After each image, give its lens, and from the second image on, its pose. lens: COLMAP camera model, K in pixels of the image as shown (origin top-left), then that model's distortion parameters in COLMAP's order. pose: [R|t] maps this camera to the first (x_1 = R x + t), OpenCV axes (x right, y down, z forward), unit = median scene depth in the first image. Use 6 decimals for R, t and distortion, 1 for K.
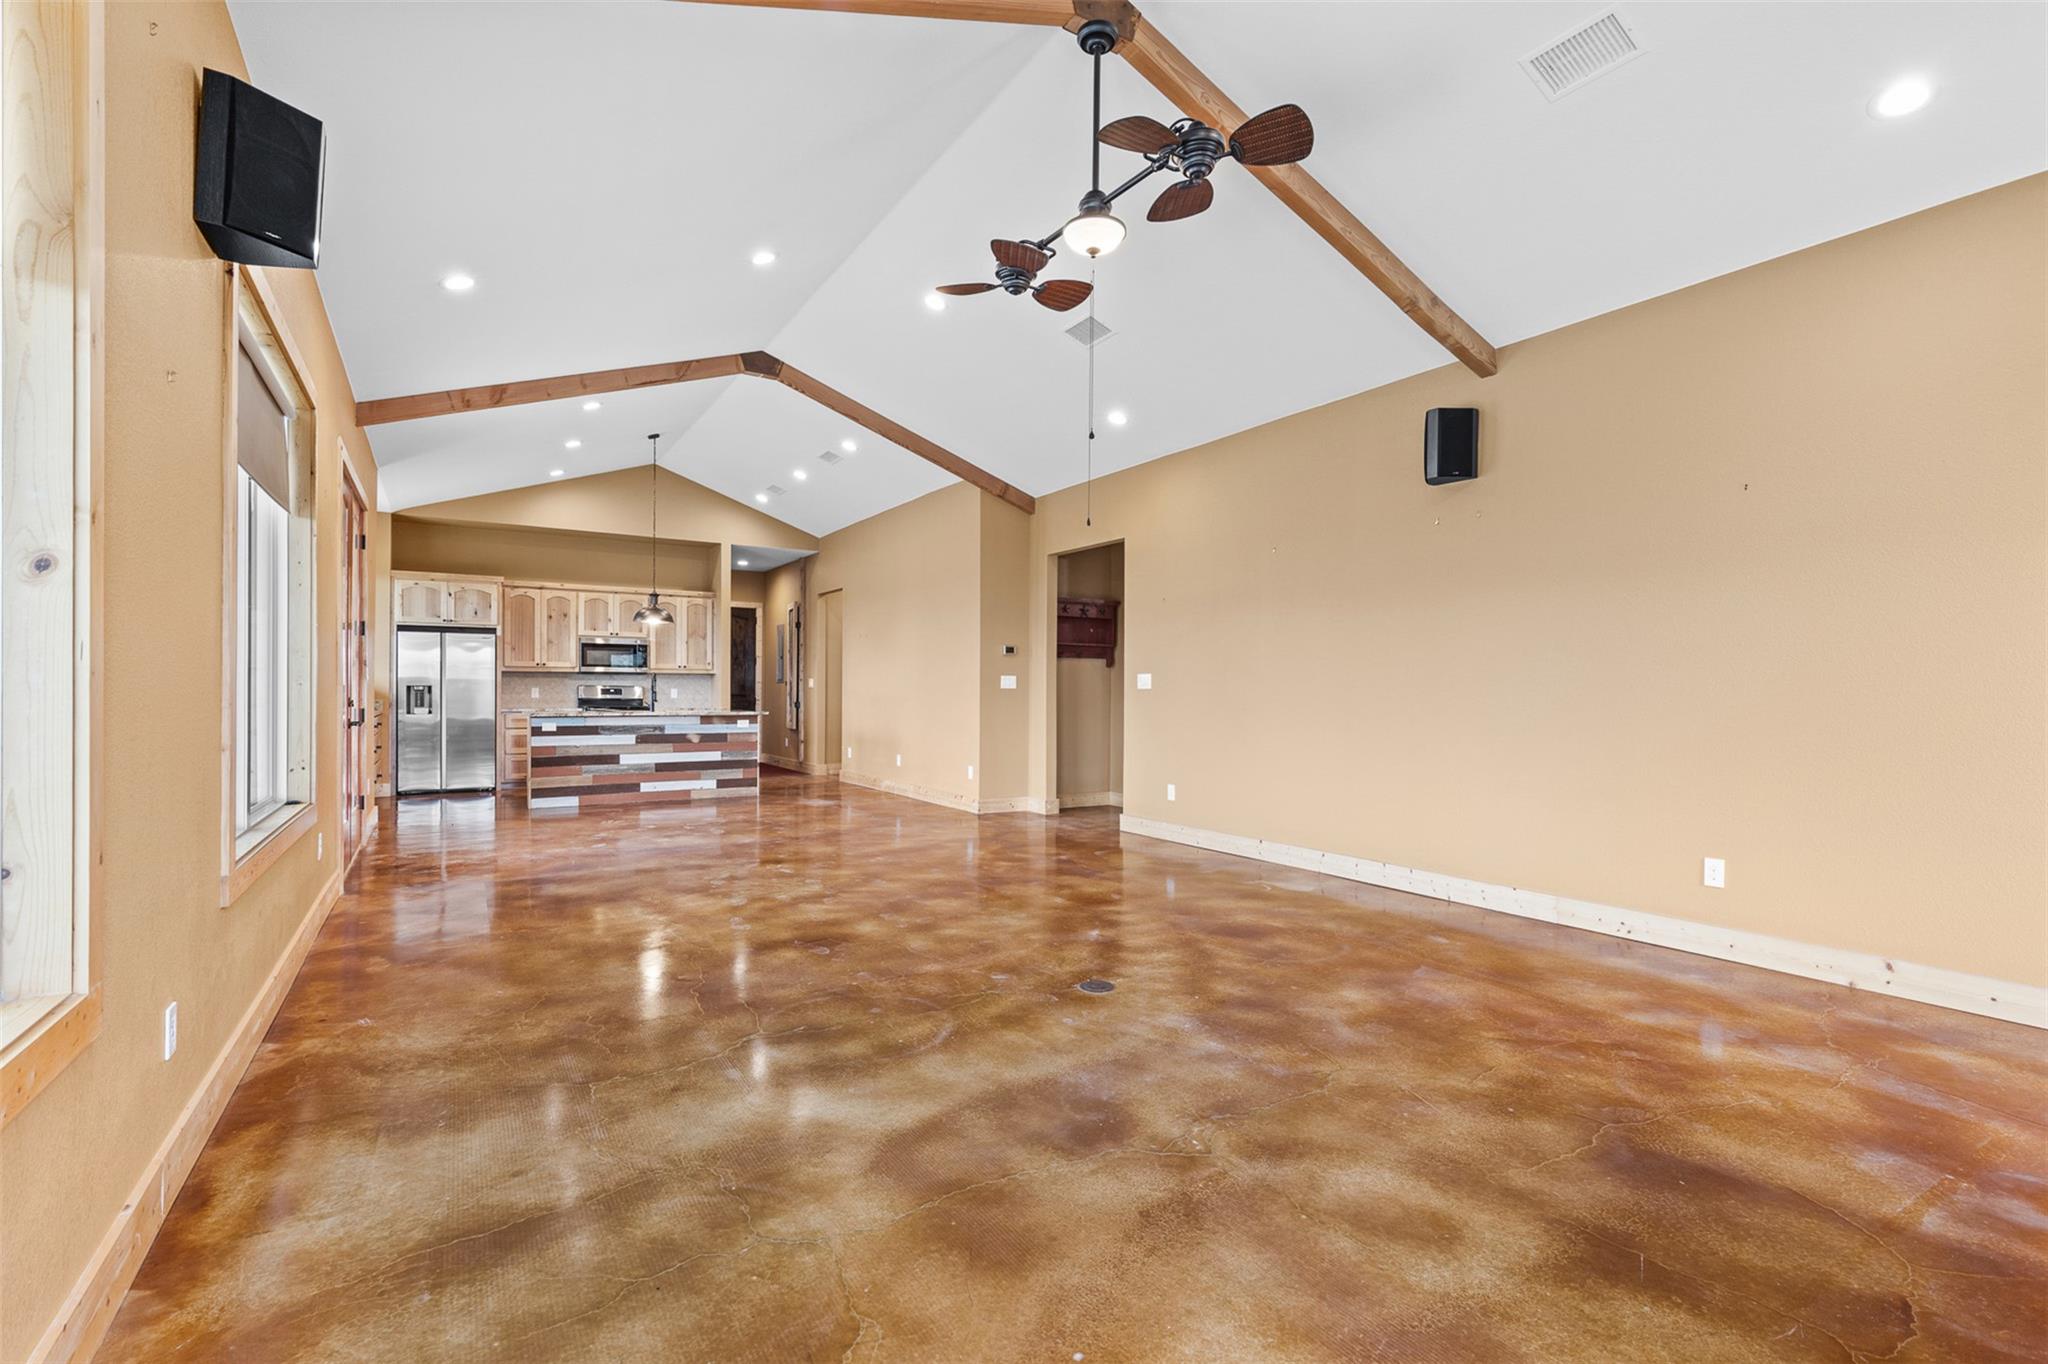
lens RADIAL K [[922.8, 0, 1018.5], [0, 922.8, 694.3], [0, 0, 1]] dist [0.011611, -0.005063]
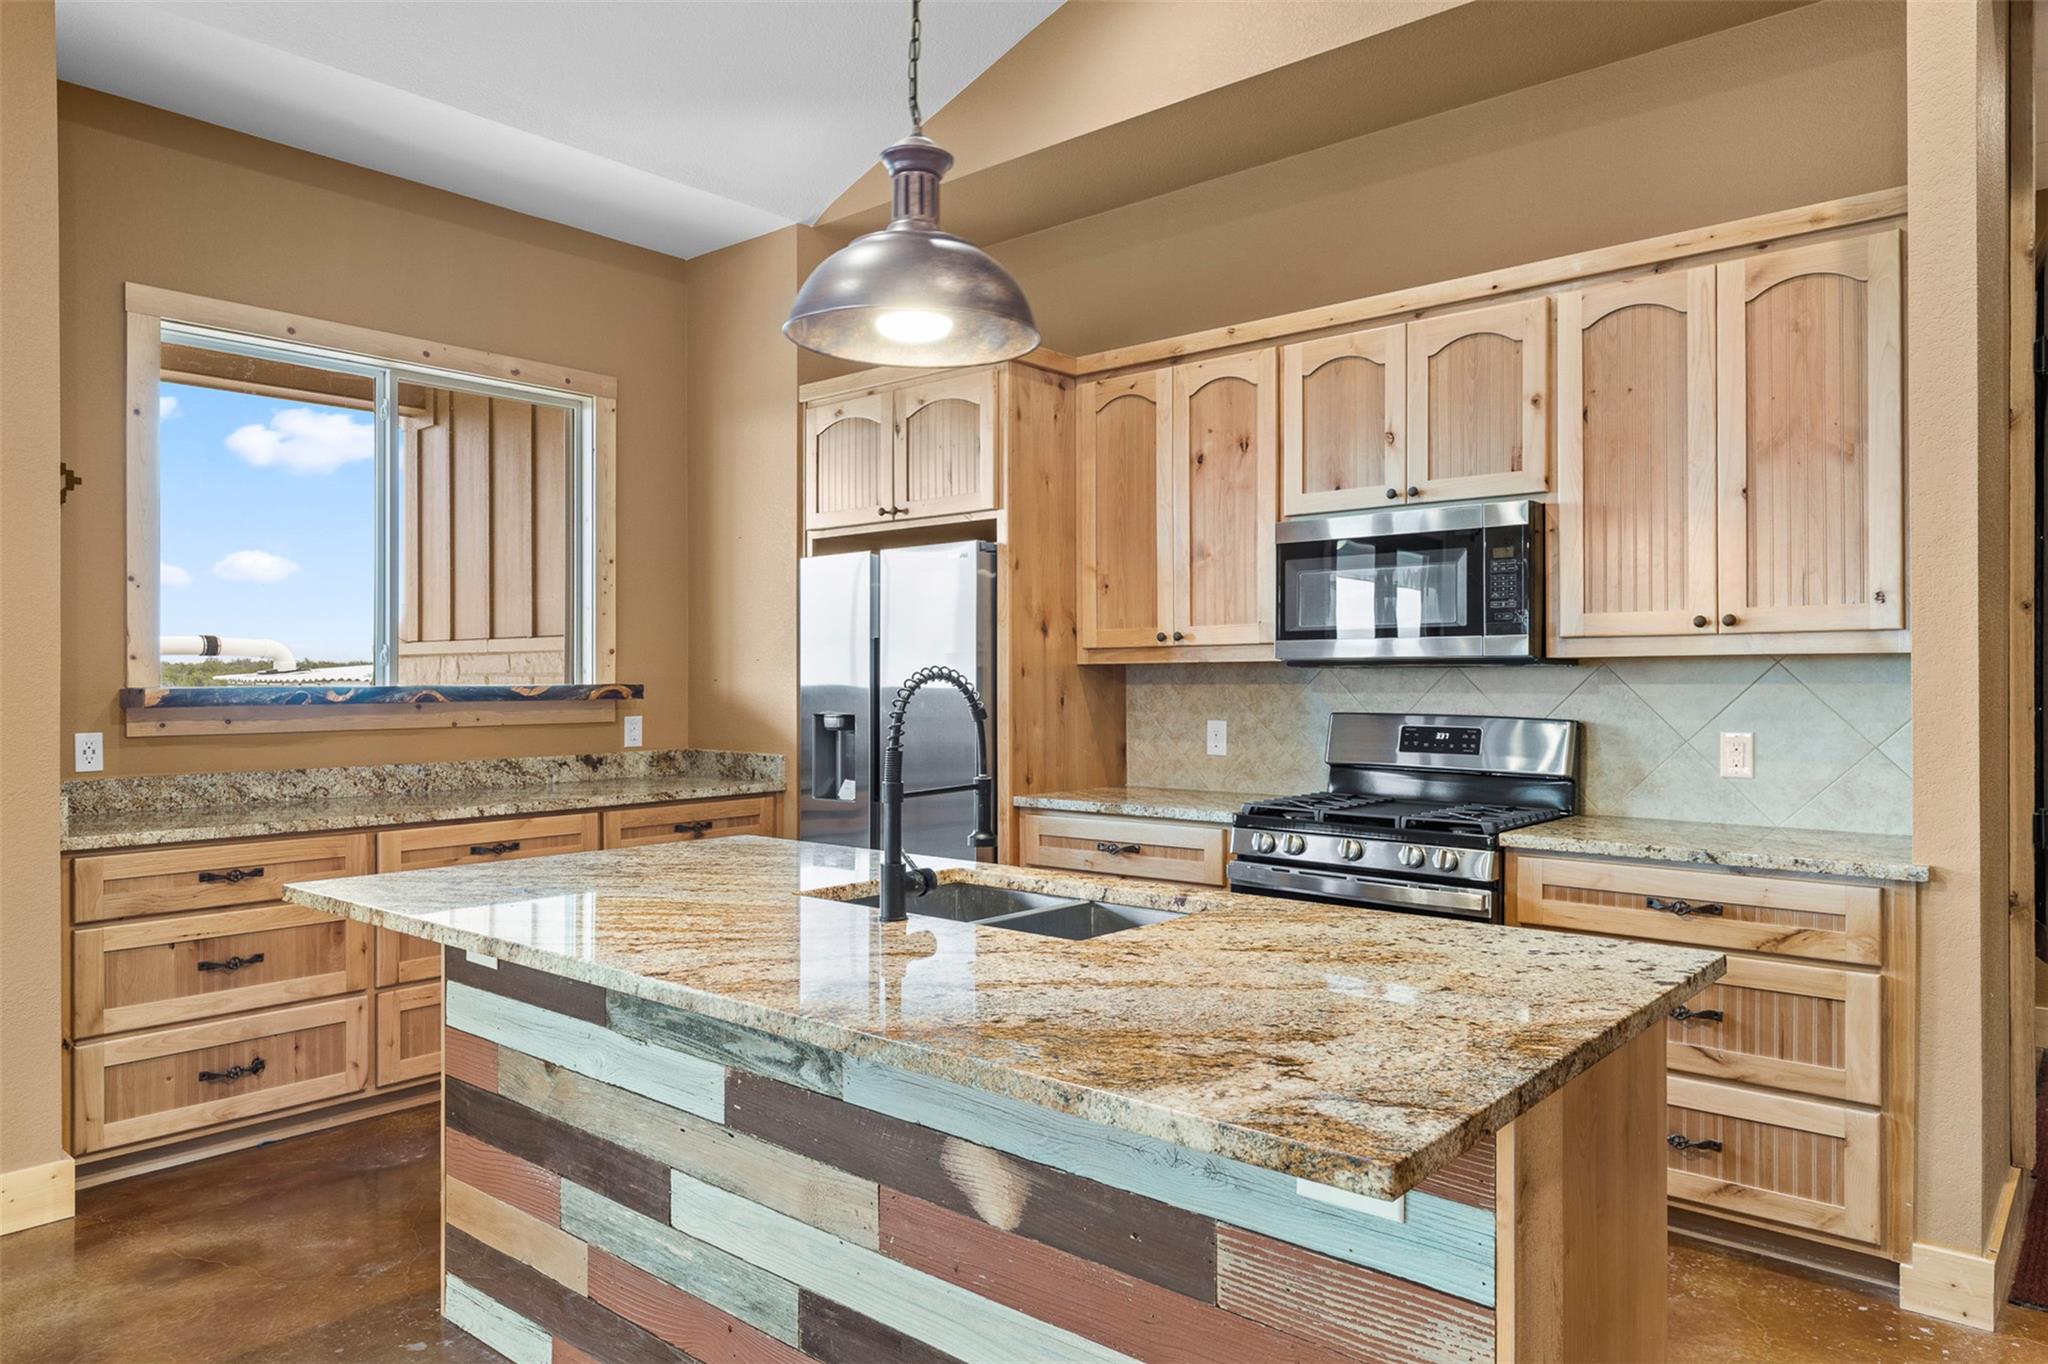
lens RADIAL K [[1314.4, 0, 1020.9], [0, 1314.4, 676.0], [0, 0, 1]] dist [0.002853, 0.001630]
pose [[0.300329, -0.008008, -0.953802, -0.177796], [0.001177, 0.999967, -0.008025, -0.019855], [0.953835, 0.001287, 0.300328, 0.940831]]
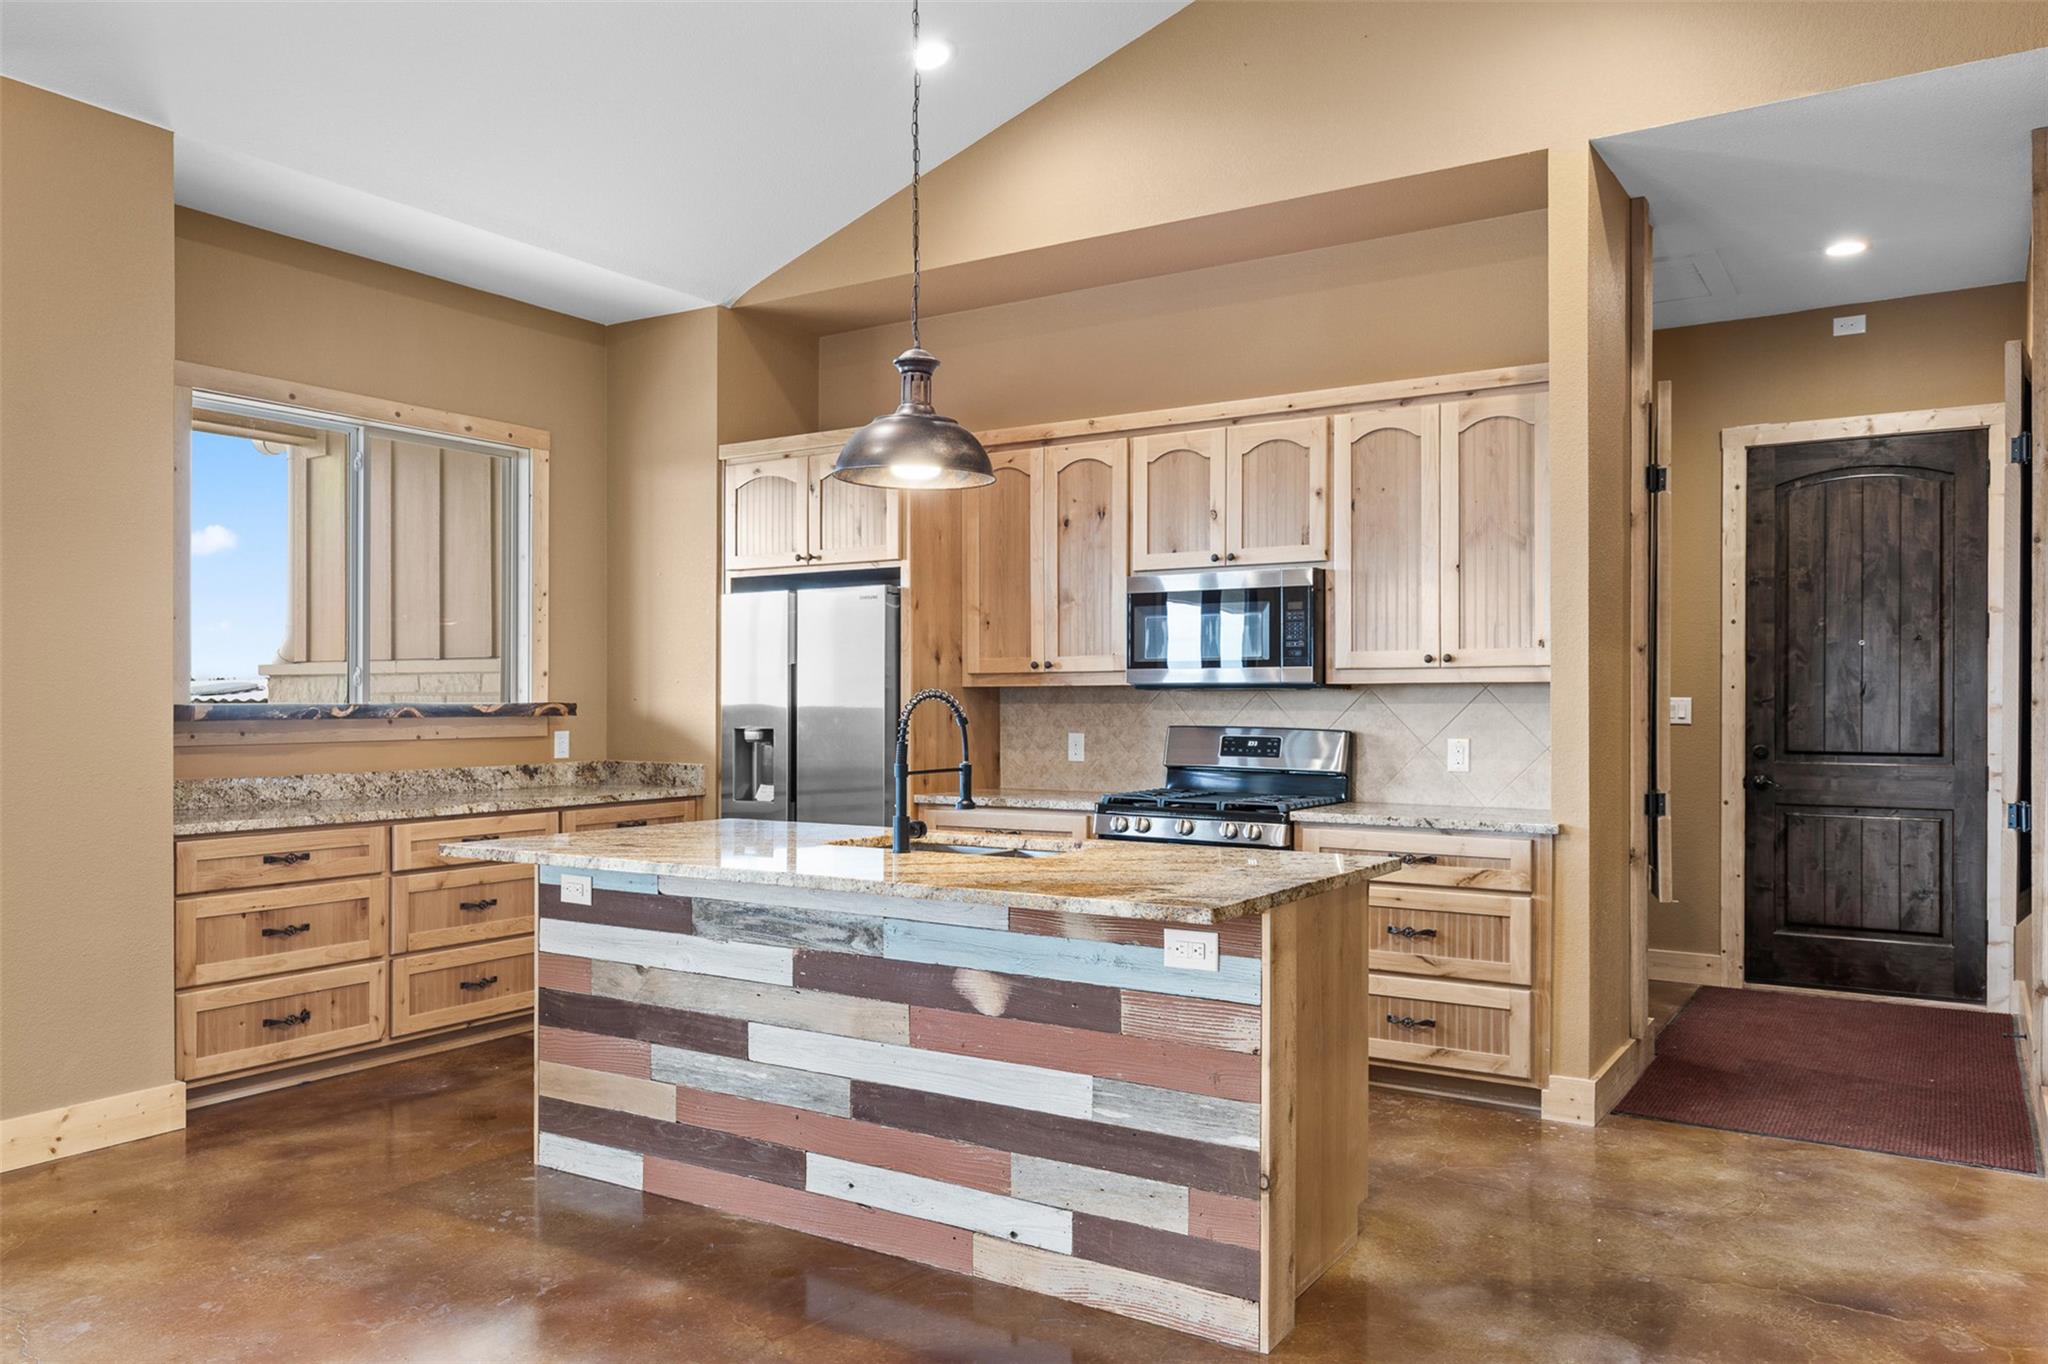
lens RADIAL K [[1460.5, 0, 1022.0], [0, 1460.5, 698.8], [0, 0, 1]] dist [0.003667, -0.005527]
pose [[0.432550, -0.006050, -0.901590, -0.040815], [-0.000327, 0.999976, -0.006867, -0.018313], [0.901610, 0.003265, 0.432538, 0.852118]]
